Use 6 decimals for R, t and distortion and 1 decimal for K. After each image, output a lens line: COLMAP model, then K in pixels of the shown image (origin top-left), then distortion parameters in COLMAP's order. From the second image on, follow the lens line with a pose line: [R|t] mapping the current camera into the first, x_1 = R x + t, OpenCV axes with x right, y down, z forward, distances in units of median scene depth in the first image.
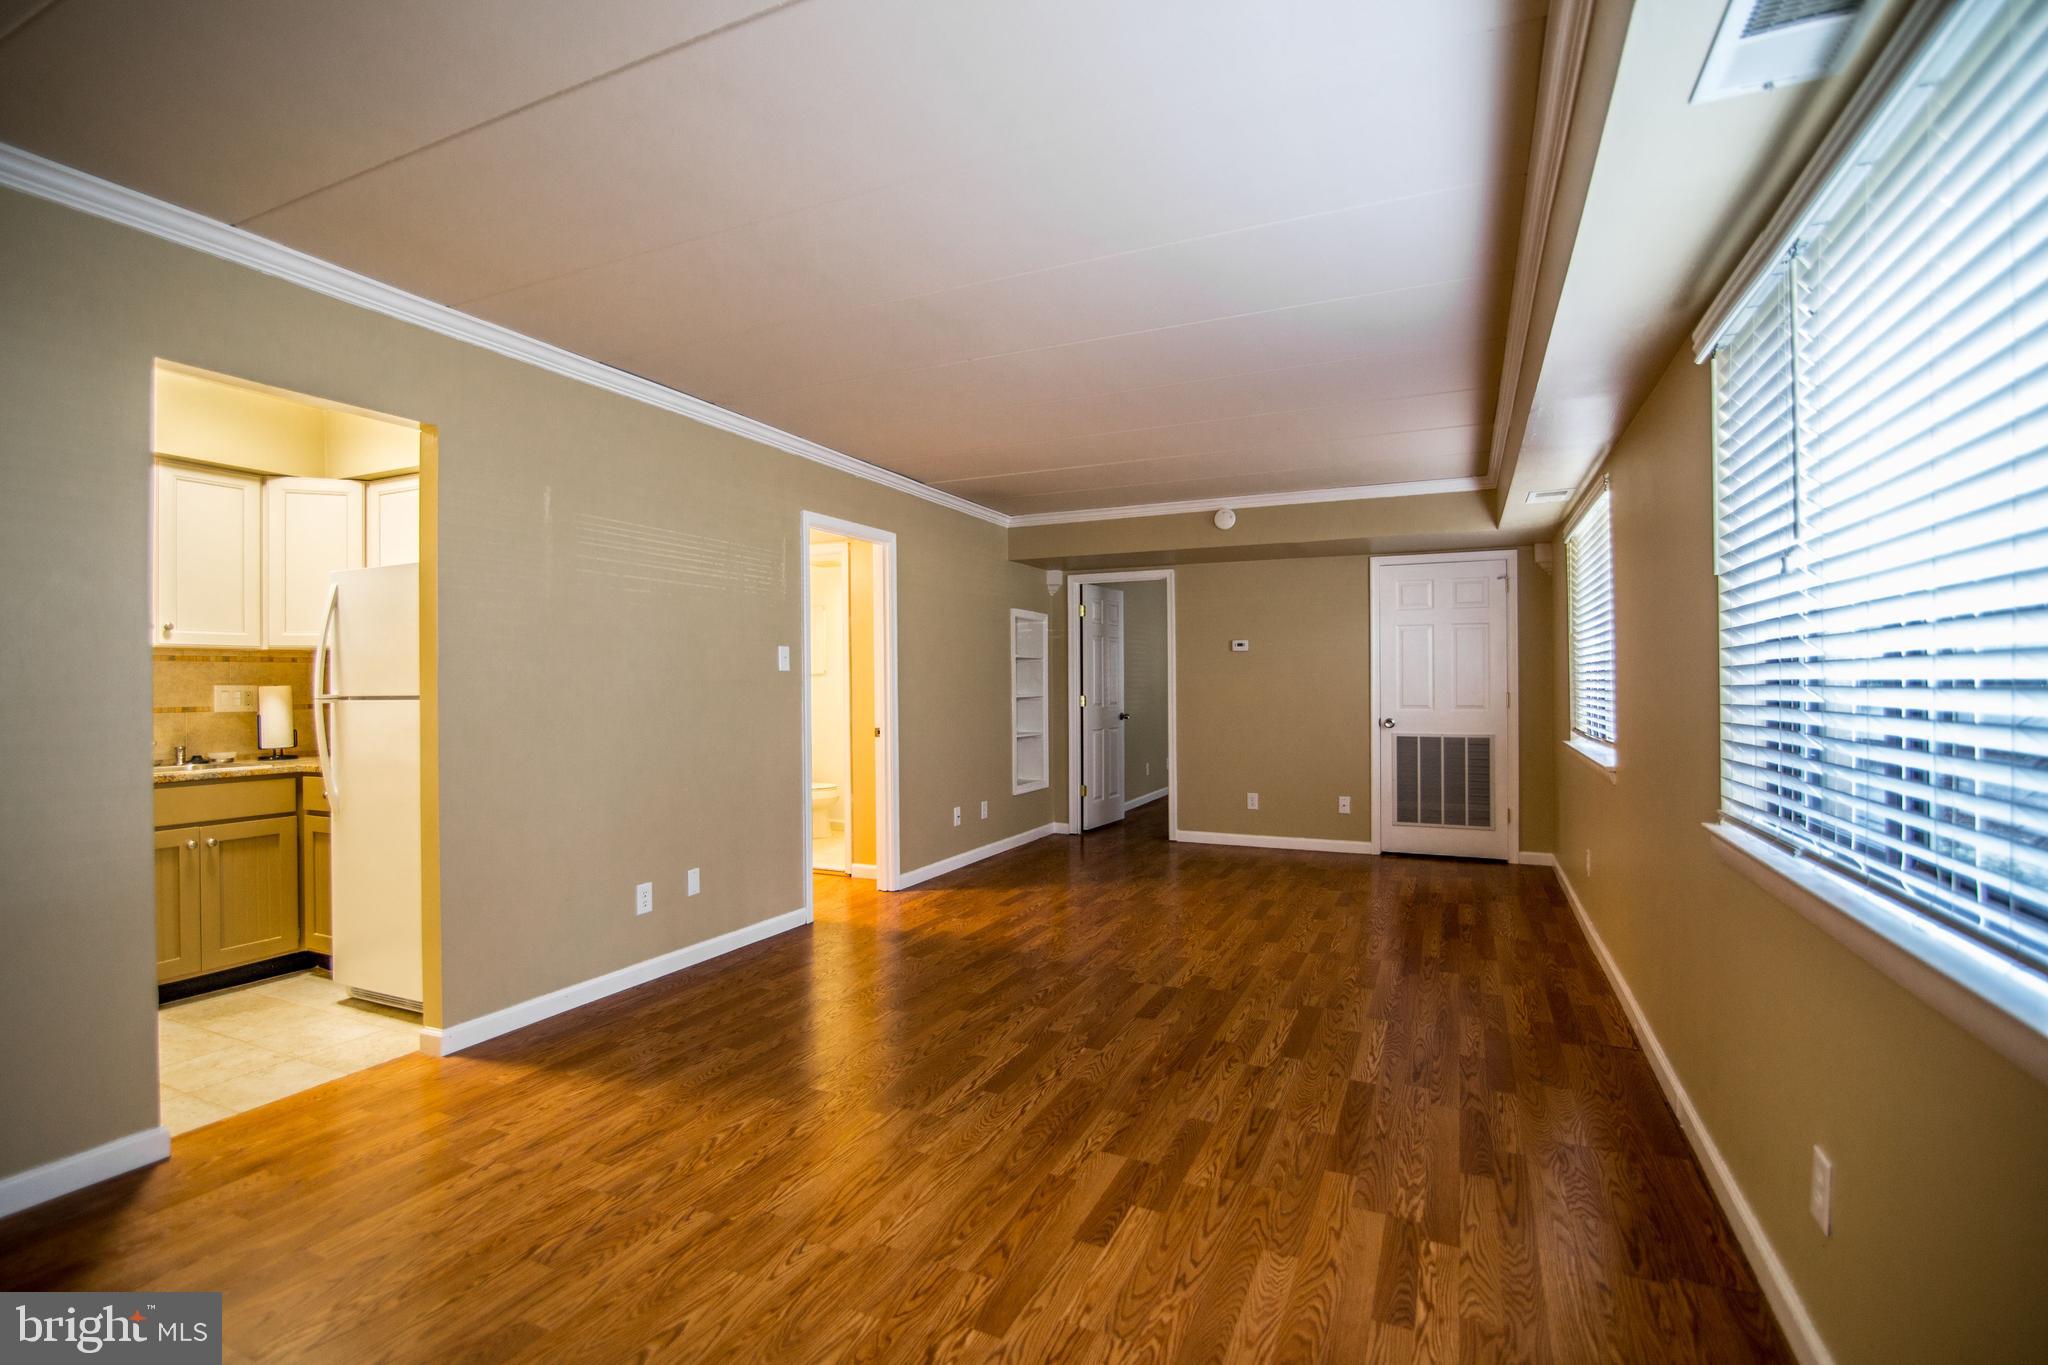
lens RADIAL K [[951.4, 0, 1012.6], [0, 951.4, 680.6], [0, 0, 1]] dist [-0.020657, 0.000758]
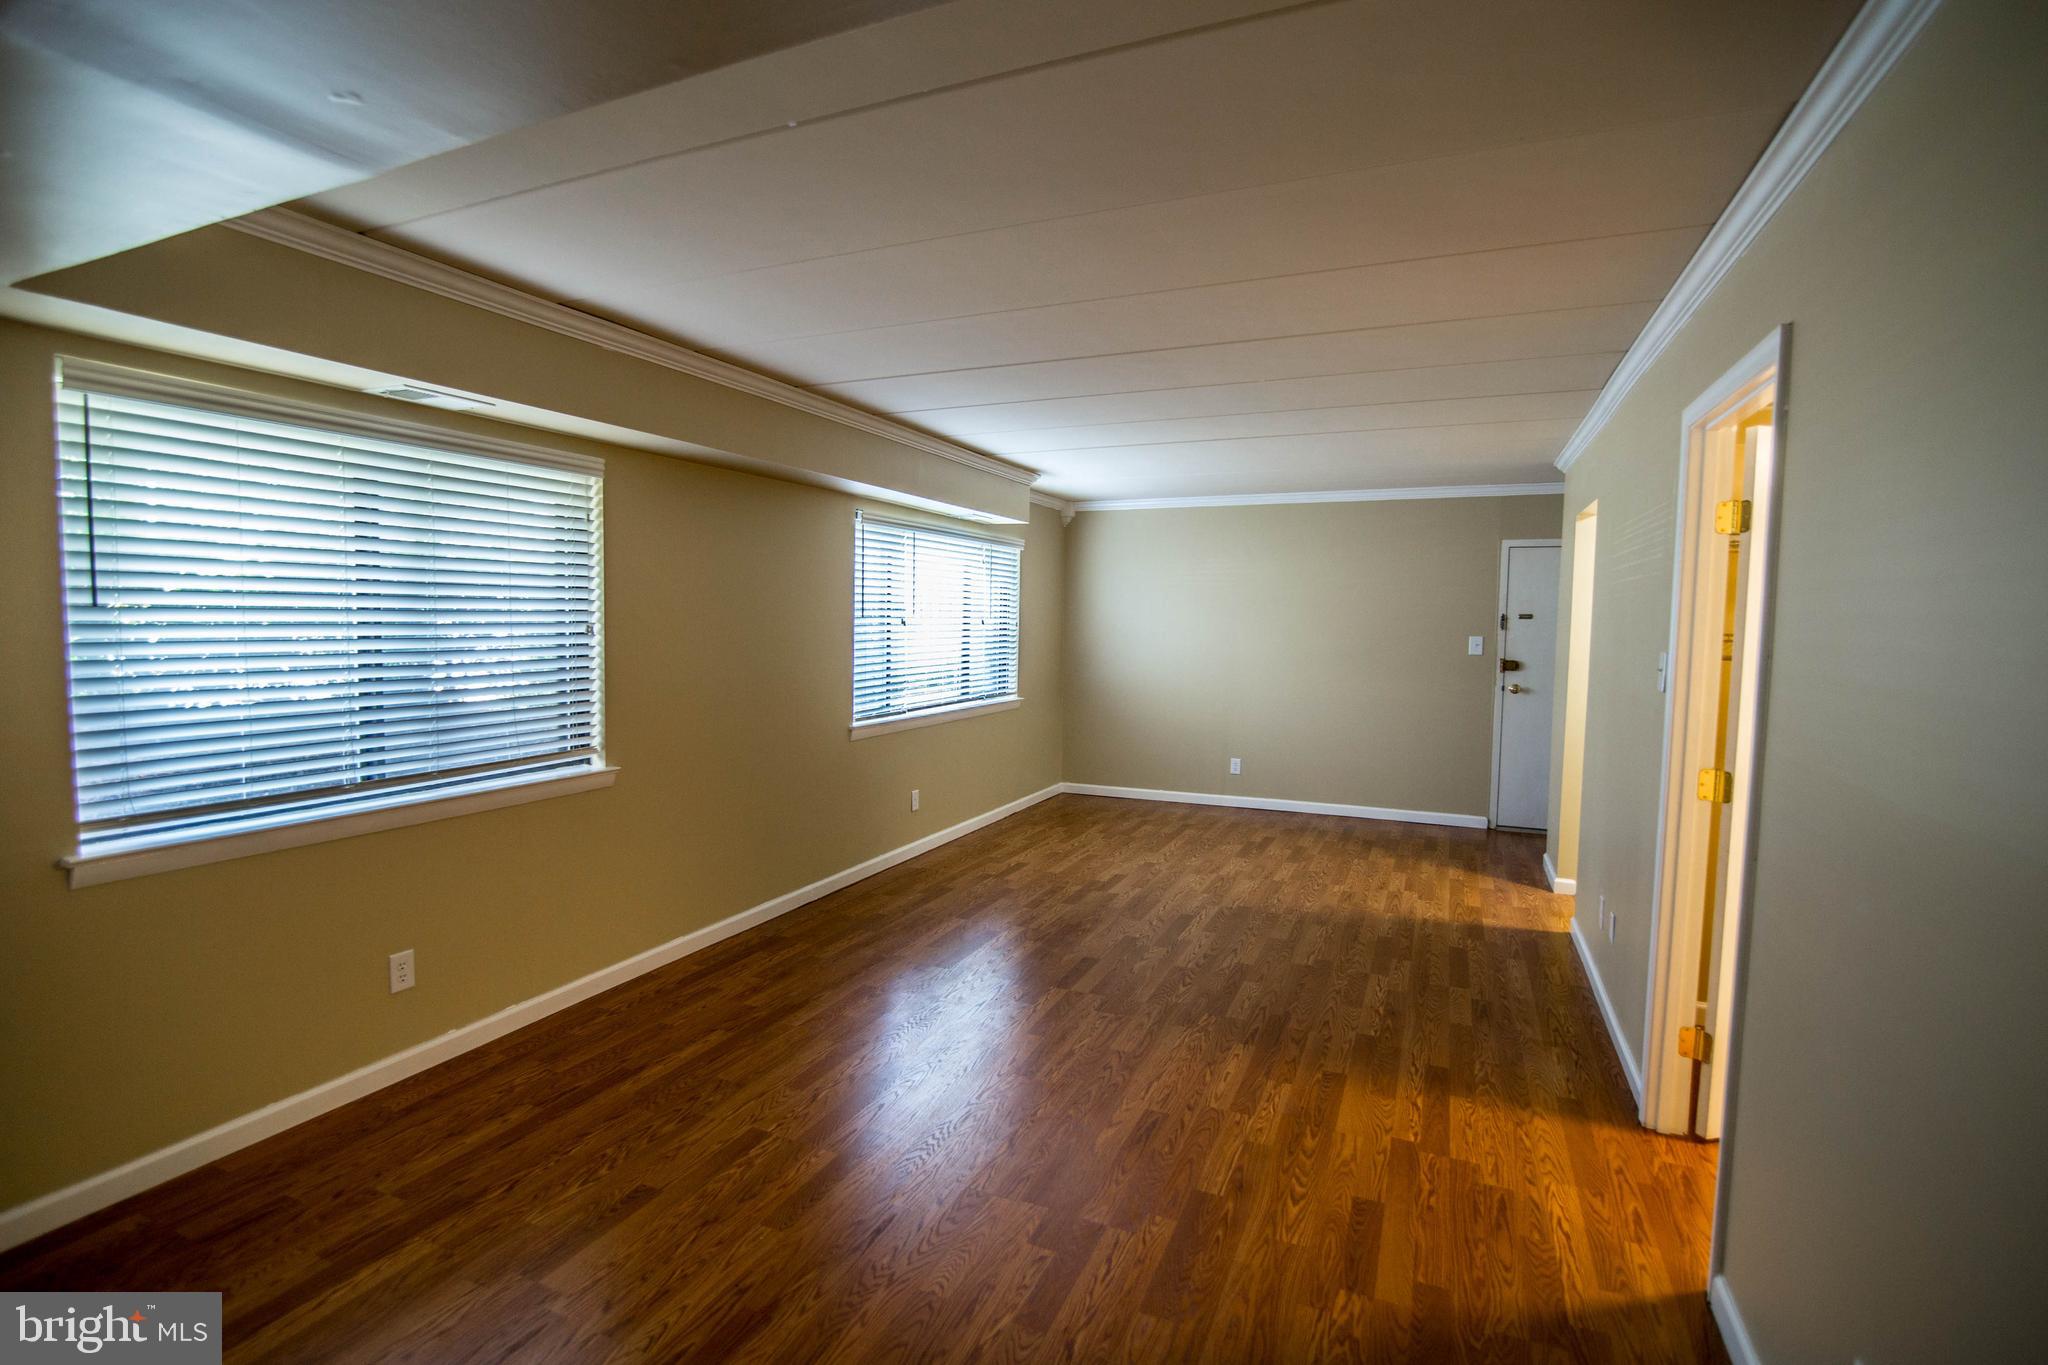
lens RADIAL K [[951.4, 0, 1024.4], [0, 951.4, 679.5], [0, 0, 1]] dist [-0.020657, 0.000758]
pose [[-0.999561, -0.007635, -0.028613, 0.250831], [-0.009417, 0.997990, 0.062674, -0.067925], [0.028077, 0.062916, -0.997624, 2.085190]]
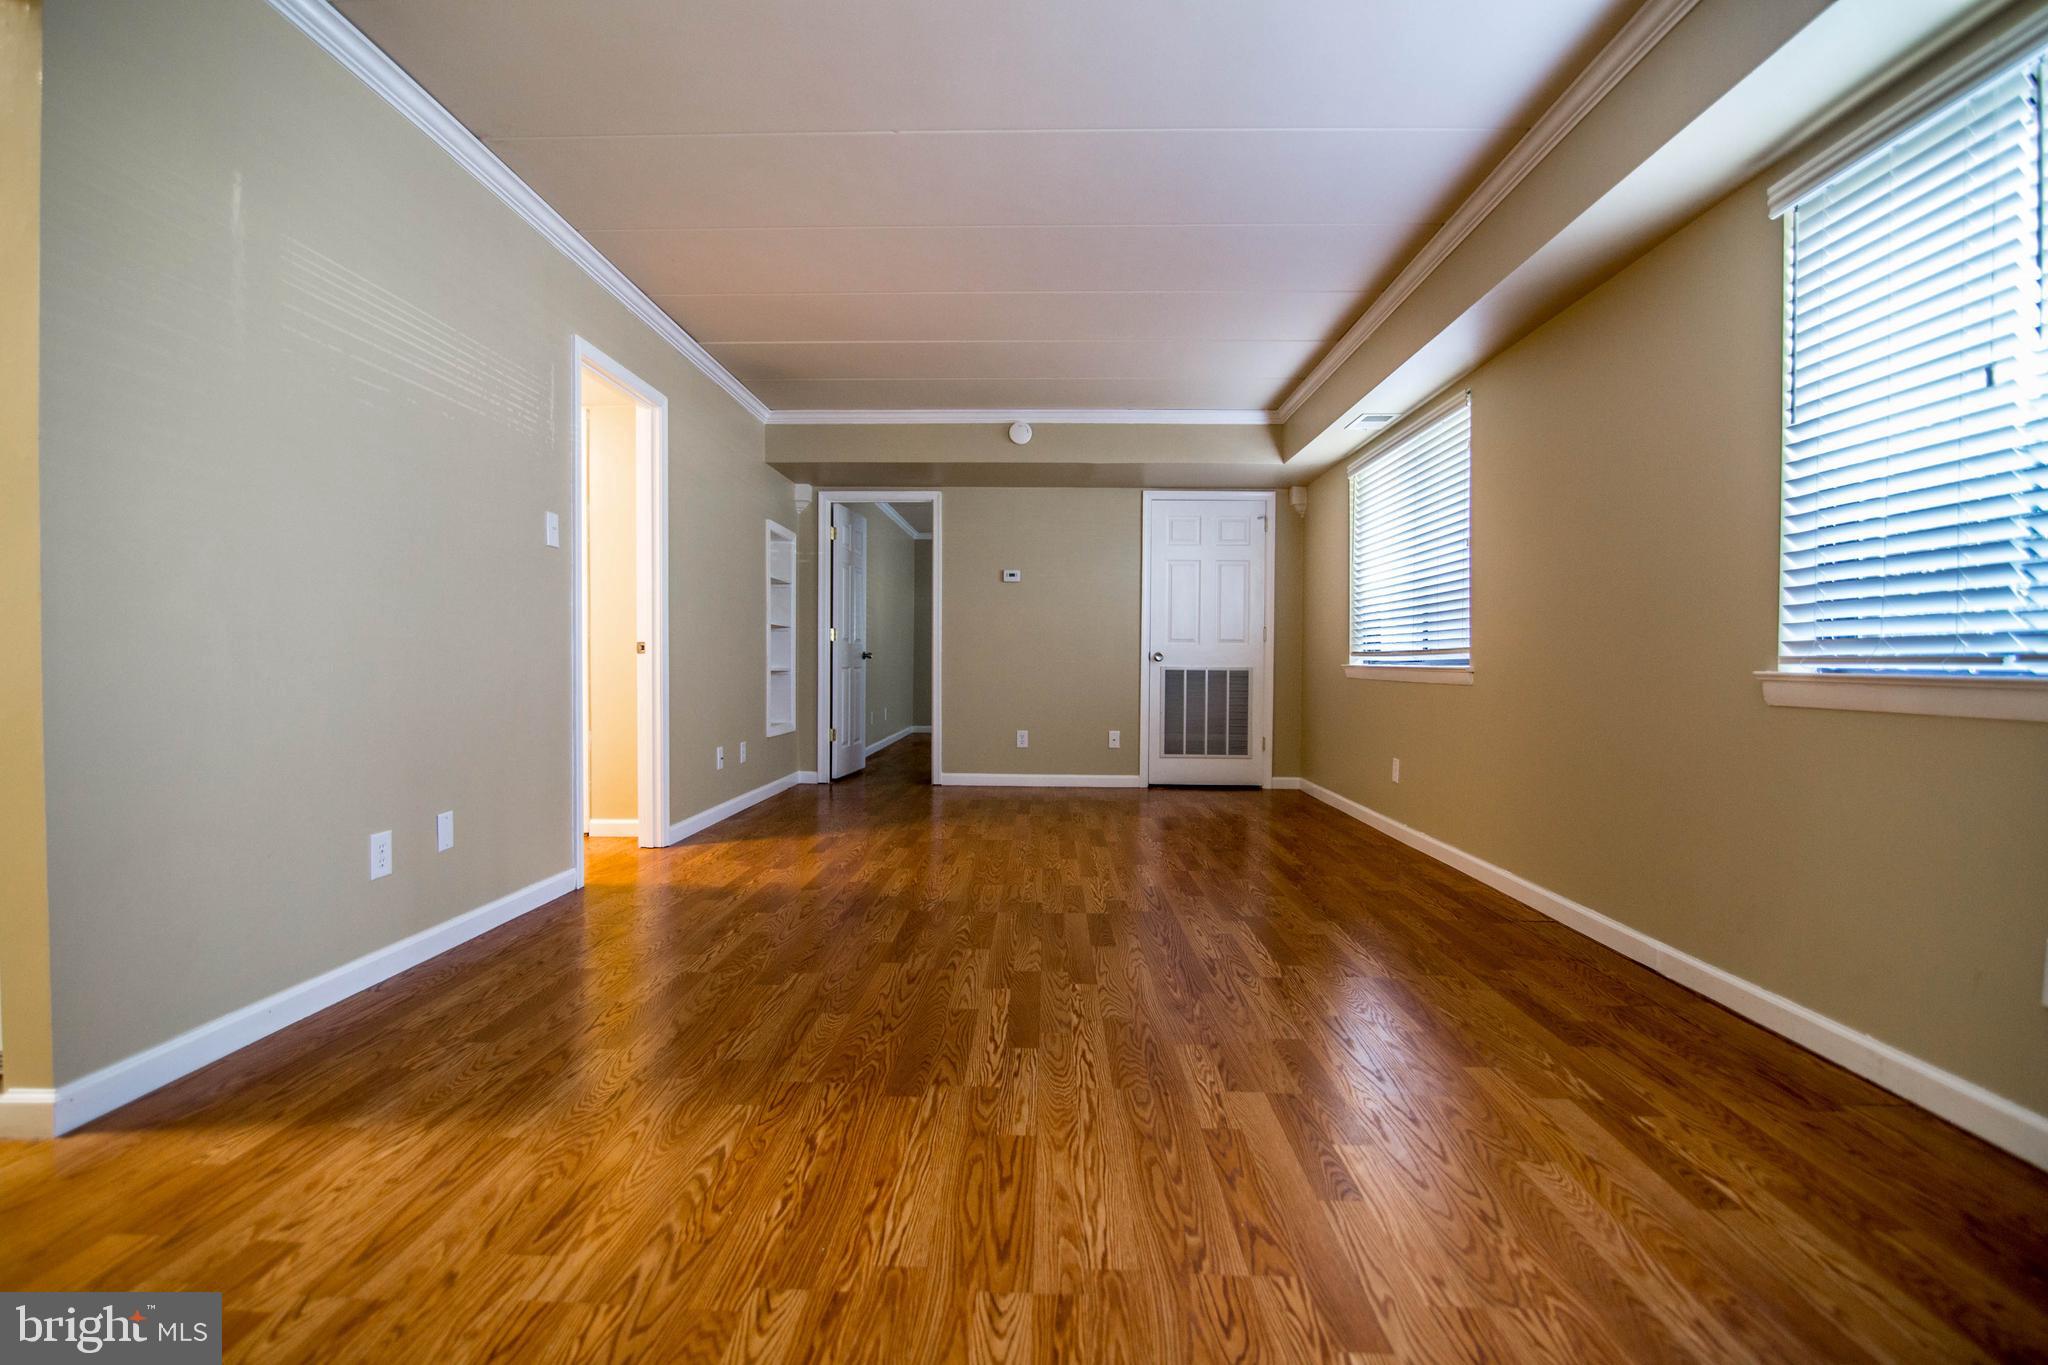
lens RADIAL K [[951.4, 0, 1016.5], [0, 951.4, 677.0], [0, 0, 1]] dist [-0.020657, 0.000758]
pose [[0.916862, 0.006572, 0.399150, -0.264911], [-0.013697, 0.999794, 0.015001, 0.097498], [-0.398970, -0.019221, 0.916763, 0.241642]]
